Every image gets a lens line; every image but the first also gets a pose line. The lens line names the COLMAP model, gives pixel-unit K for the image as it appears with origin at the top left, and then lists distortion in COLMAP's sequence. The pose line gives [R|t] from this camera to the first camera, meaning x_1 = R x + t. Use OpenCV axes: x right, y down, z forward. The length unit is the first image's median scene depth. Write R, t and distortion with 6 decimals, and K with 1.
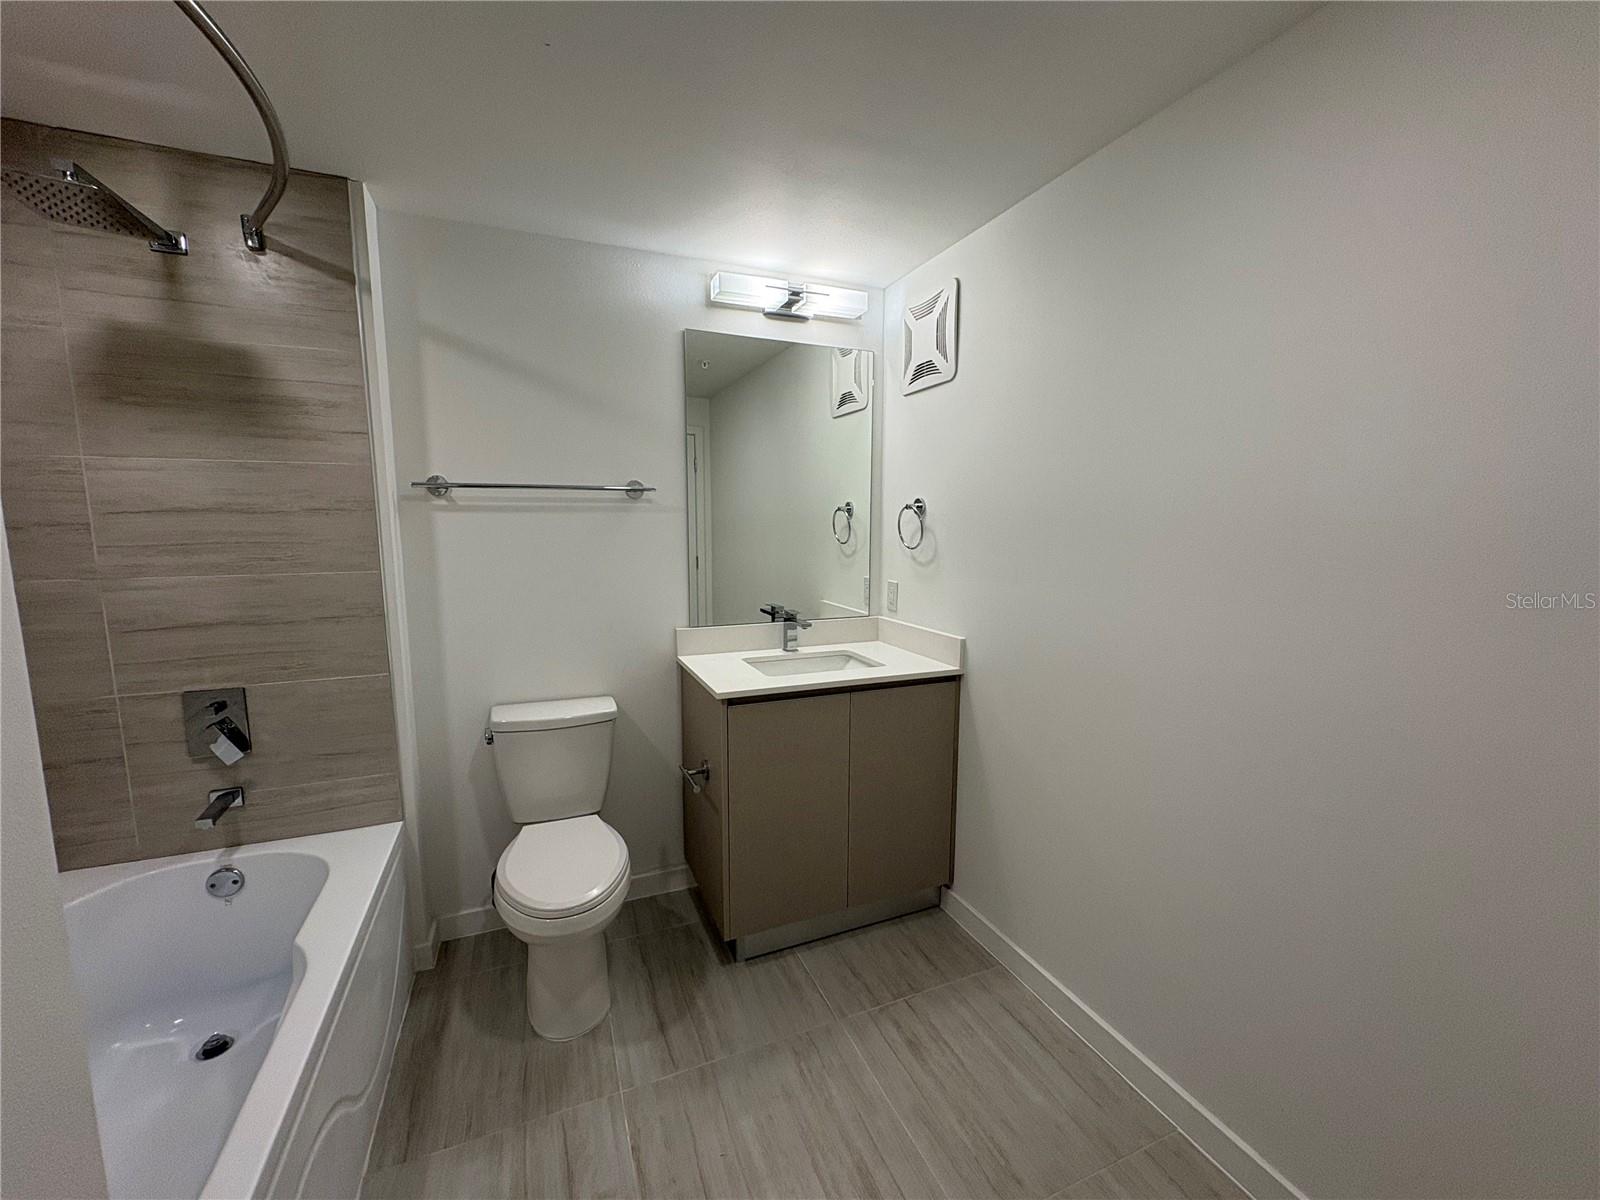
lens RADIAL K [[639.2, 0, 800.0], [0, 639.2, 600.0], [0, 0, 1]] dist [-0.000010, -0.000066]
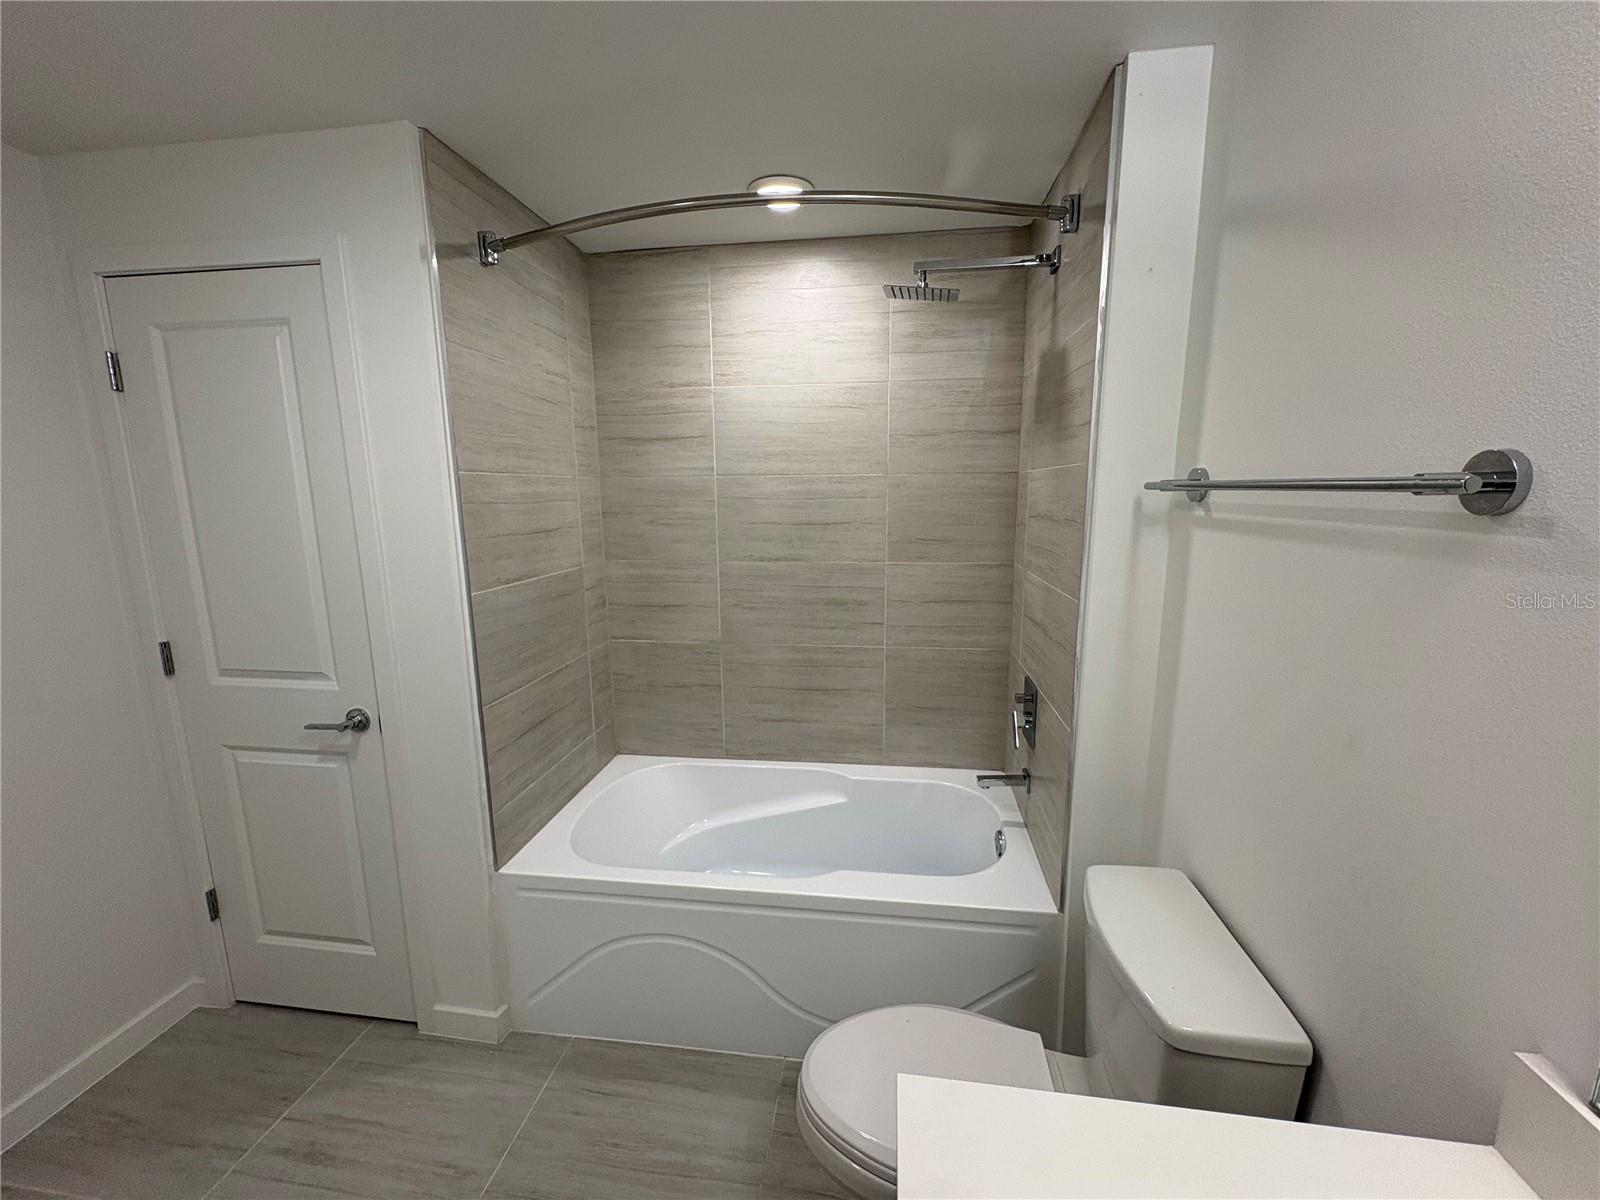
lens RADIAL K [[639.2, 0, 800.0], [0, 639.2, 600.0], [0, 0, 1]] dist [-0.000010, -0.000066]
pose [[-0.506892, 0.151735, -0.848550, 0.153200], [-0.098087, 0.967839, 0.231659, -0.175729], [0.856411, 0.200658, -0.475707, 0.980678]]
